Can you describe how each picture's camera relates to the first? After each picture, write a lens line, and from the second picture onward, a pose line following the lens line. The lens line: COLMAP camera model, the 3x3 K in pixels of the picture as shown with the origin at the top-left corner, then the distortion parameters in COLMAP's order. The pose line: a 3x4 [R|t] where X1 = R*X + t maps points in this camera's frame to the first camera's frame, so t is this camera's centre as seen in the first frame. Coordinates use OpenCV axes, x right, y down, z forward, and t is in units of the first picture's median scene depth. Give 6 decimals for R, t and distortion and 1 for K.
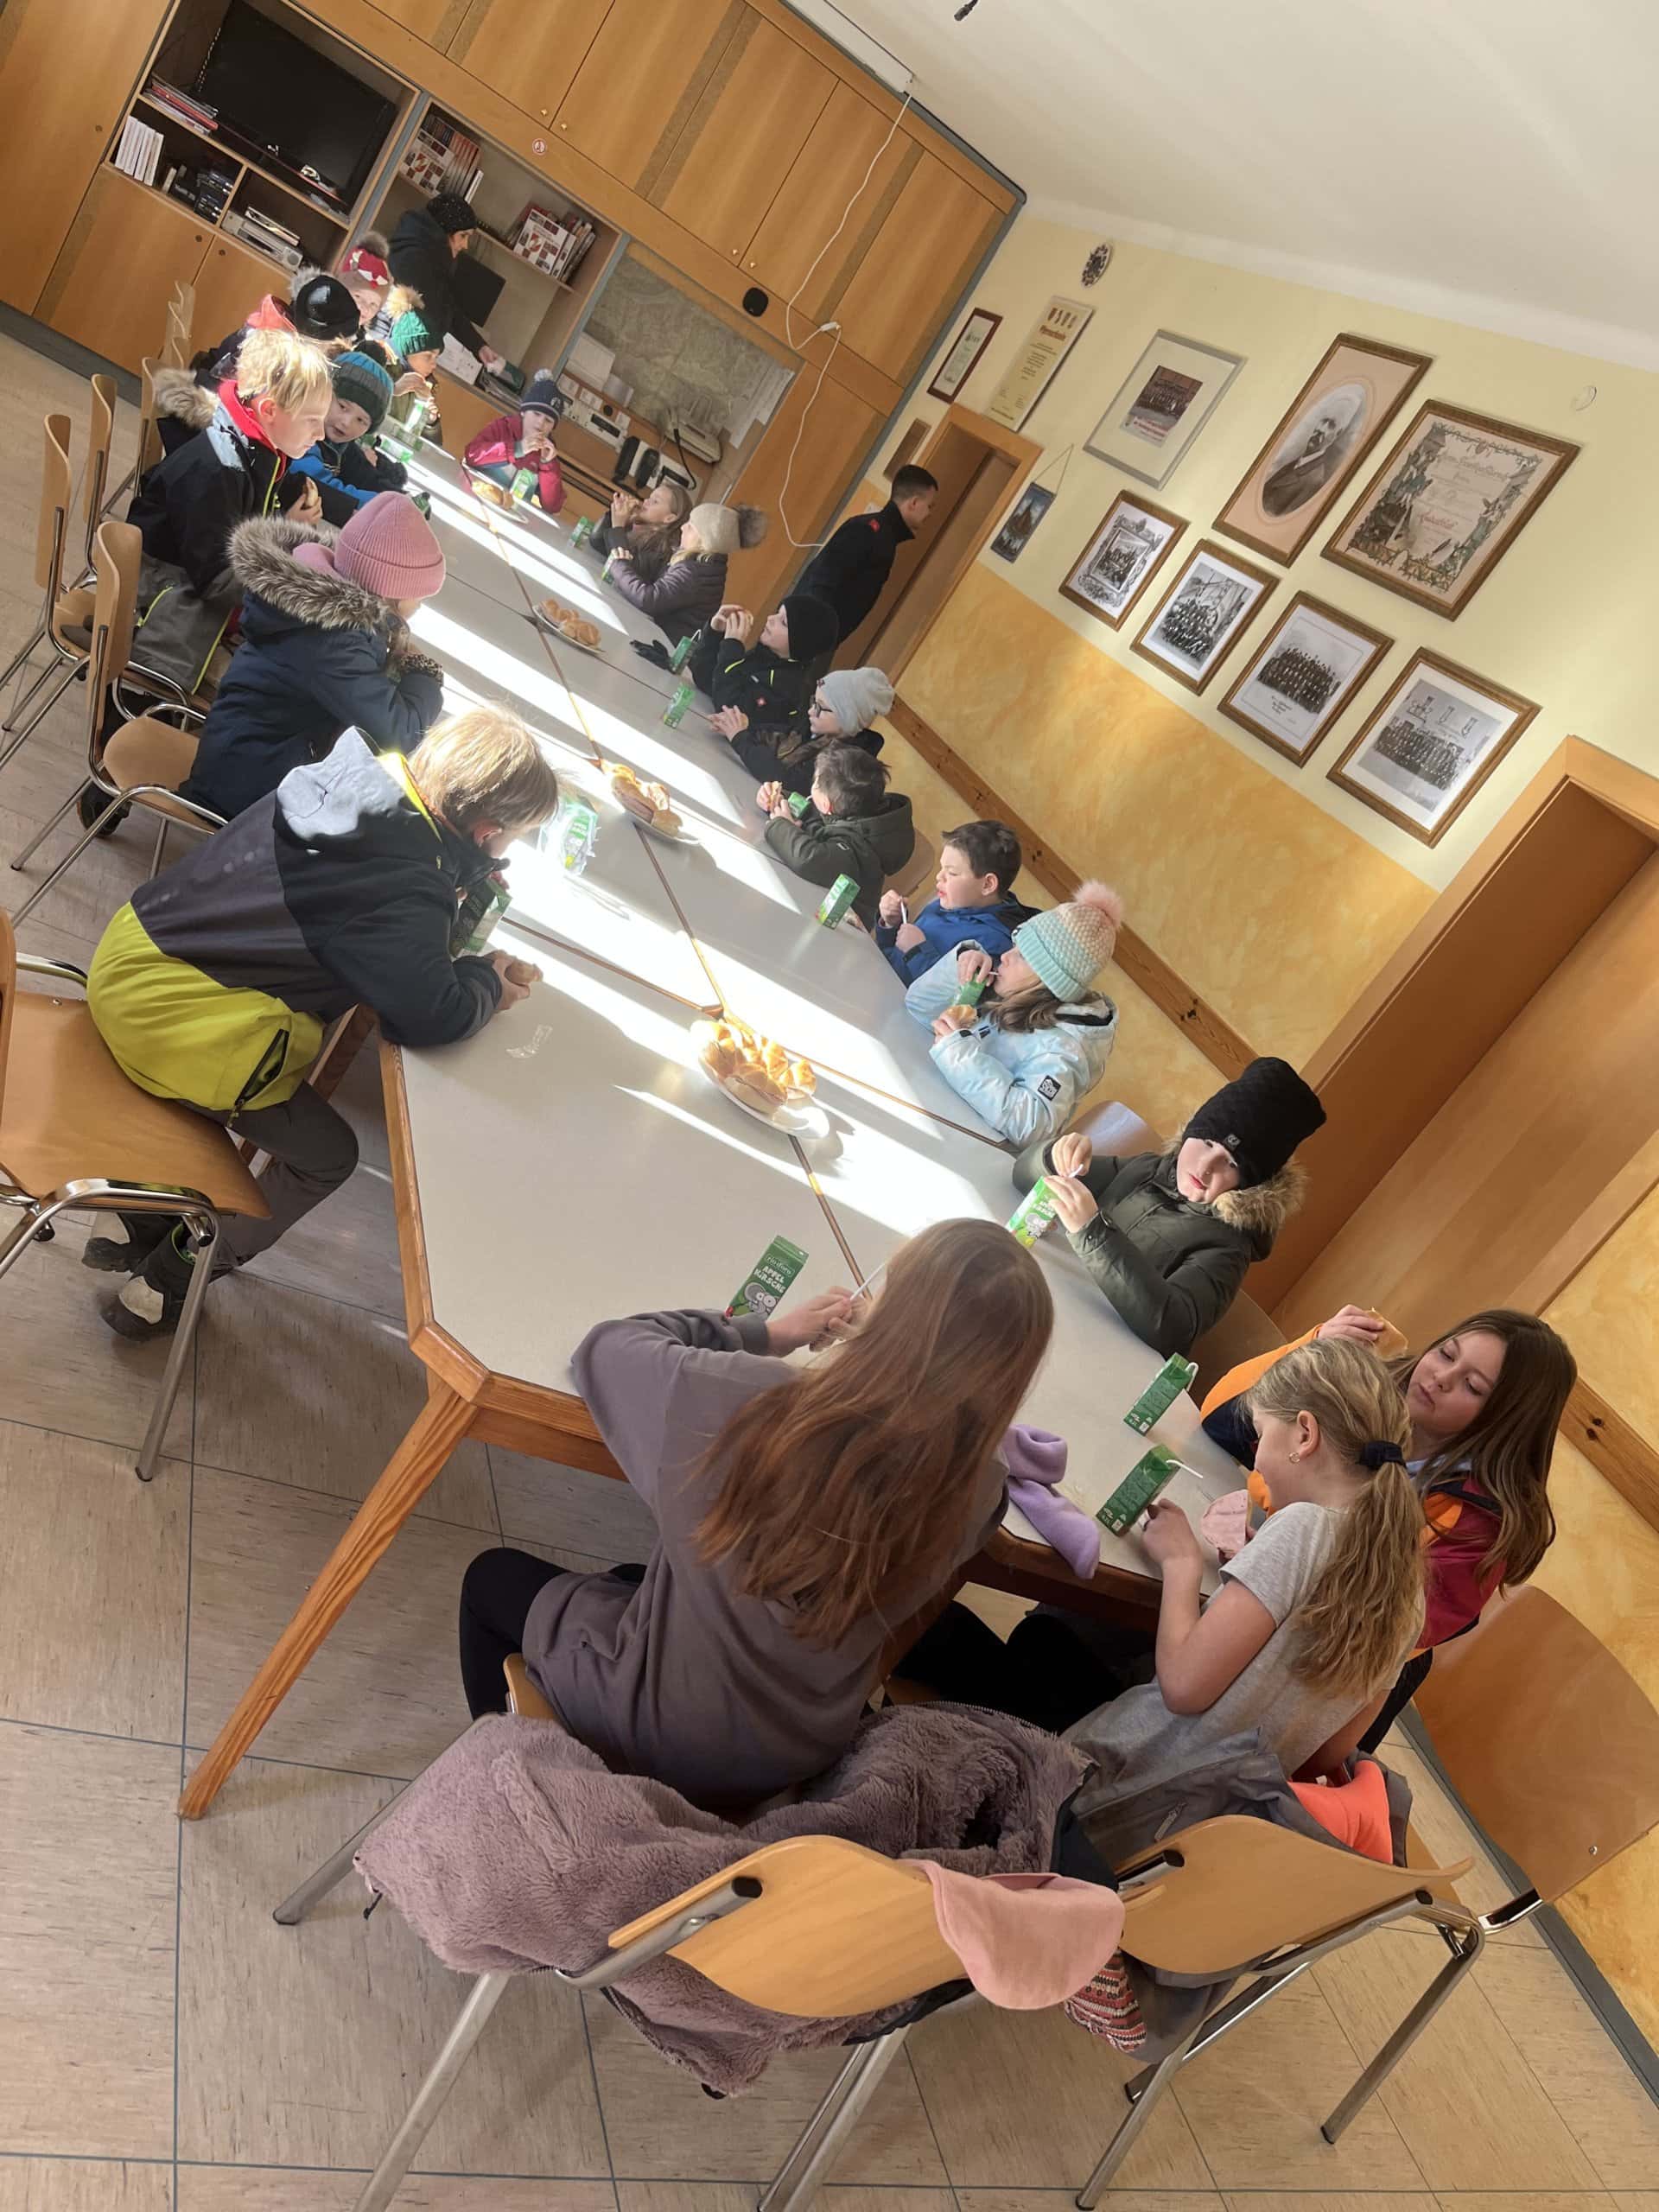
lens RADIAL K [[1684.3, 0, 833.1], [0, 1684.3, 1104.6], [0, 0, 1]] dist [0.047144, -0.069038]
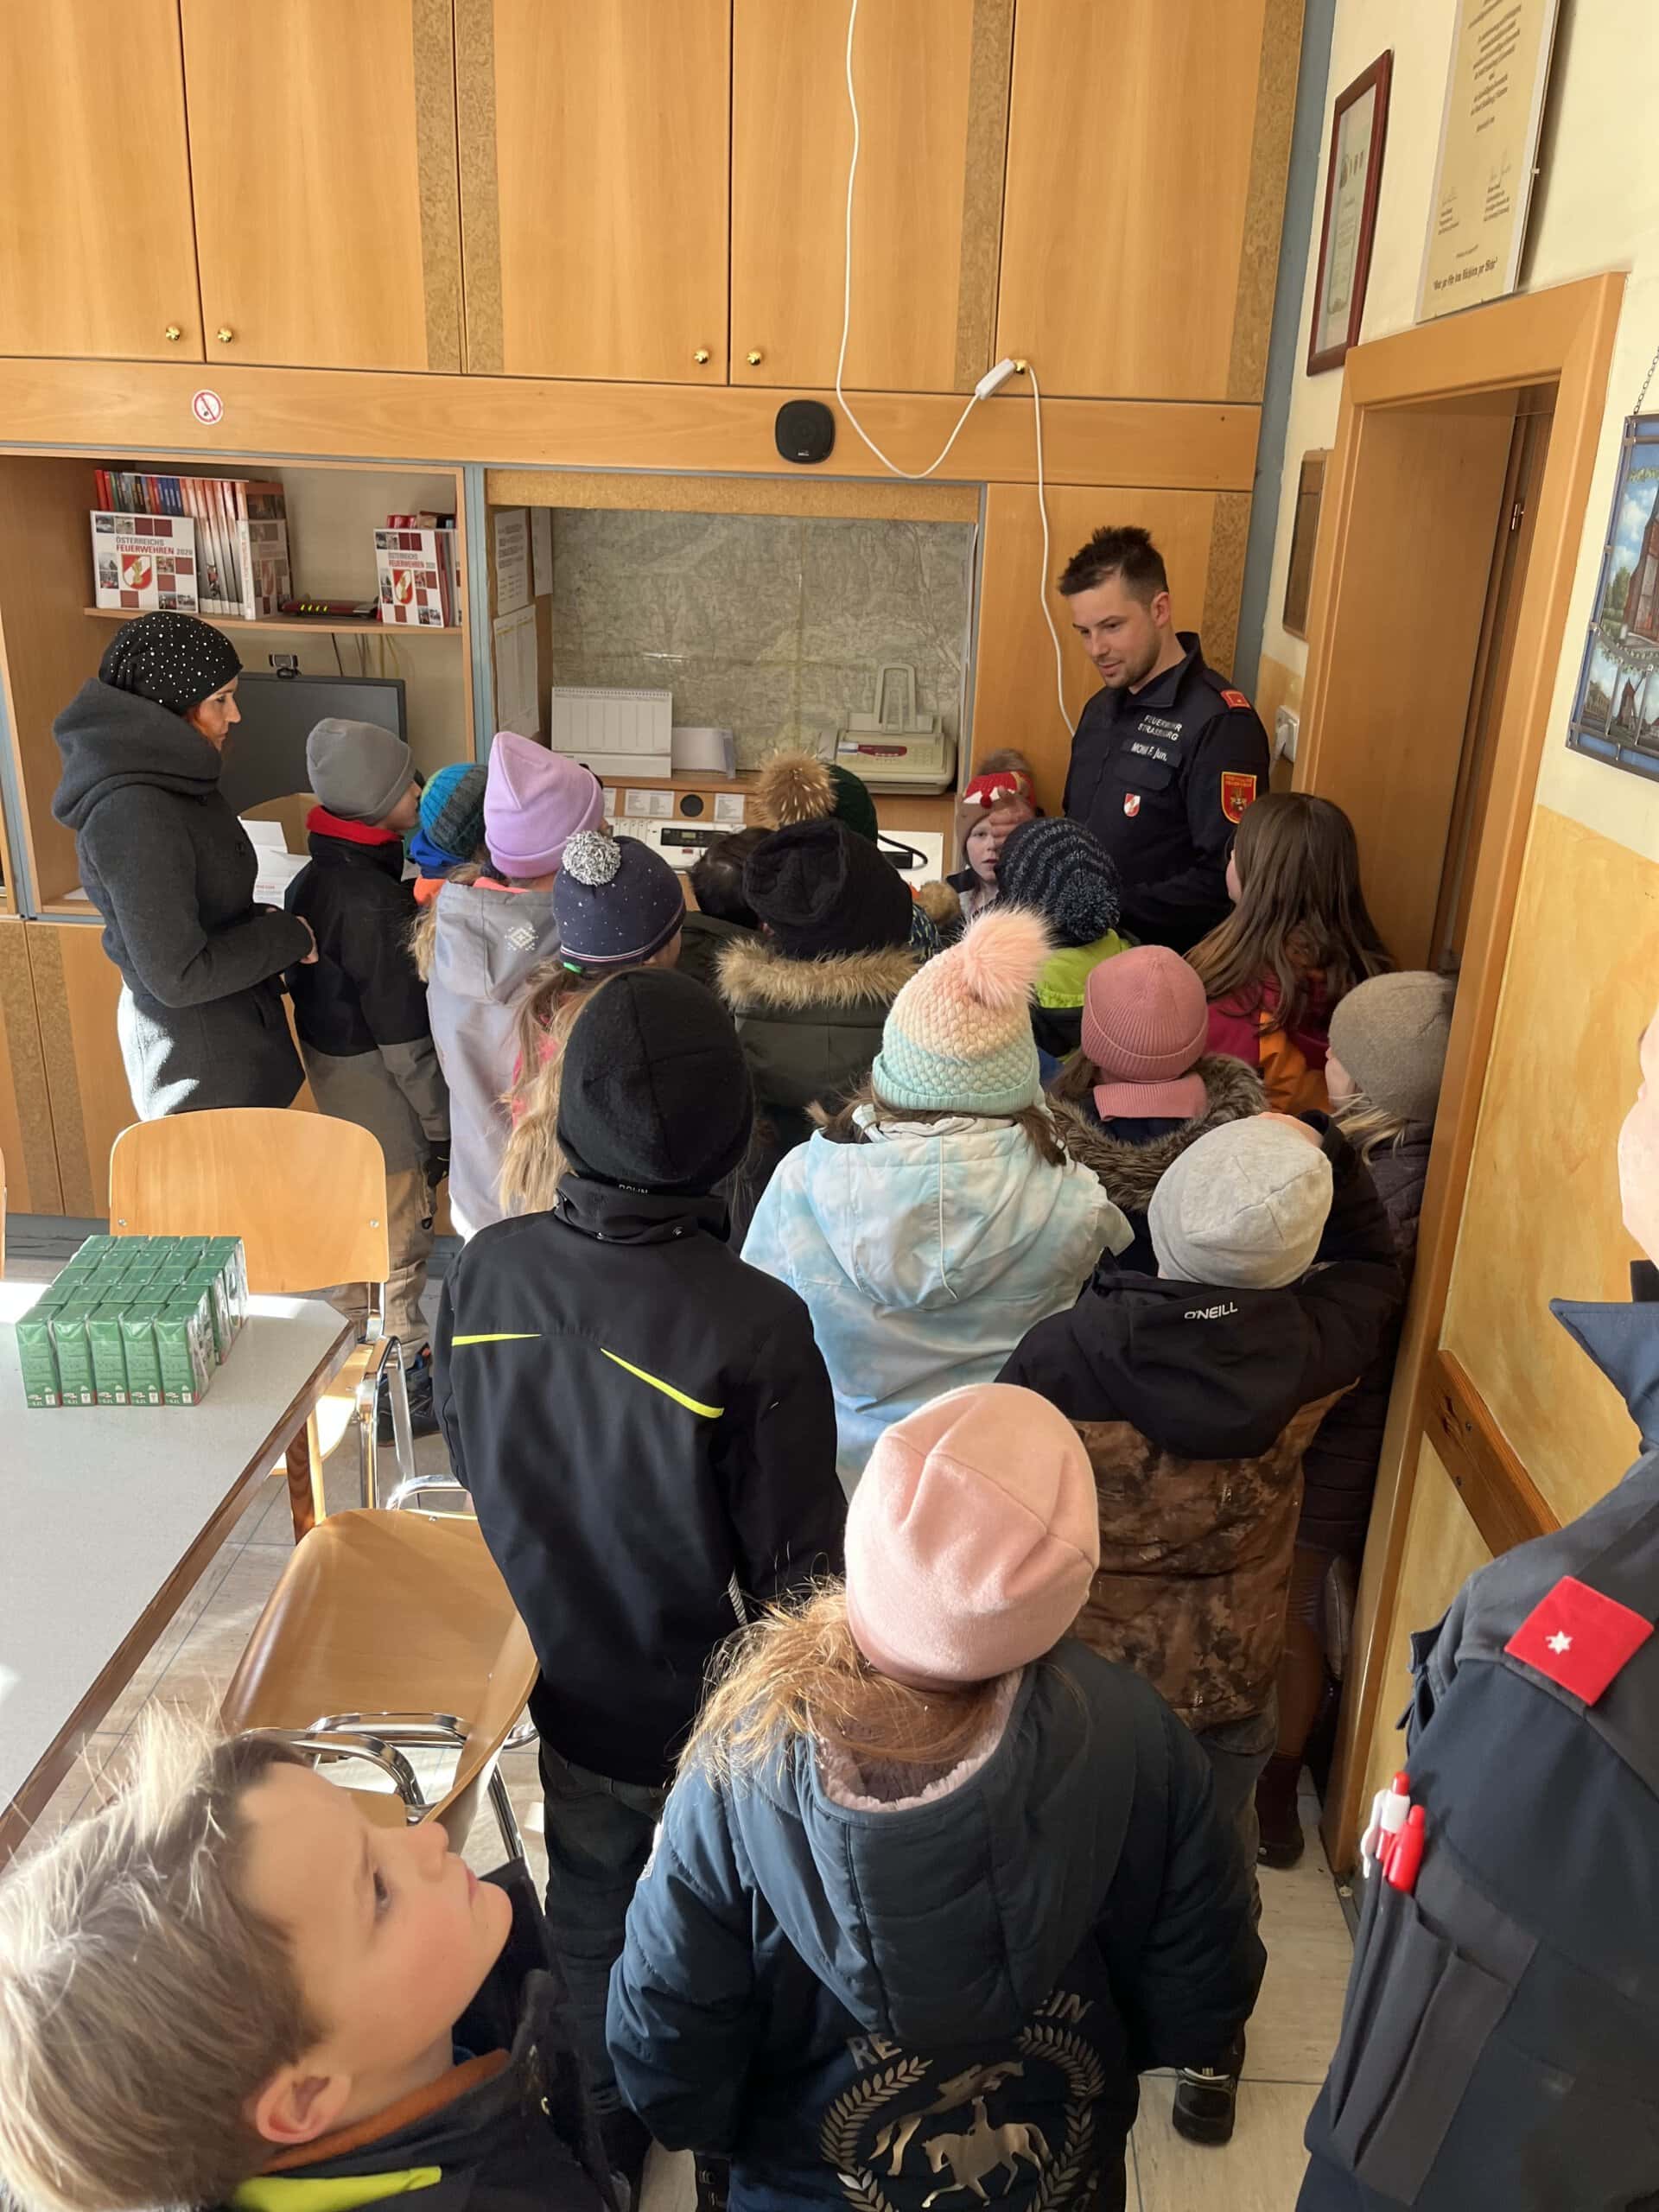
lens RADIAL K [[1684.3, 0, 830.3], [0, 1684.3, 1110.8], [0, 0, 1]] dist [0.047144, -0.069038]
pose [[0.797223, -0.364484, -0.481234, 0.095944], [0.295466, 0.930740, -0.215462, -0.233216], [0.526436, 0.029583, 0.849700, 0.665785]]
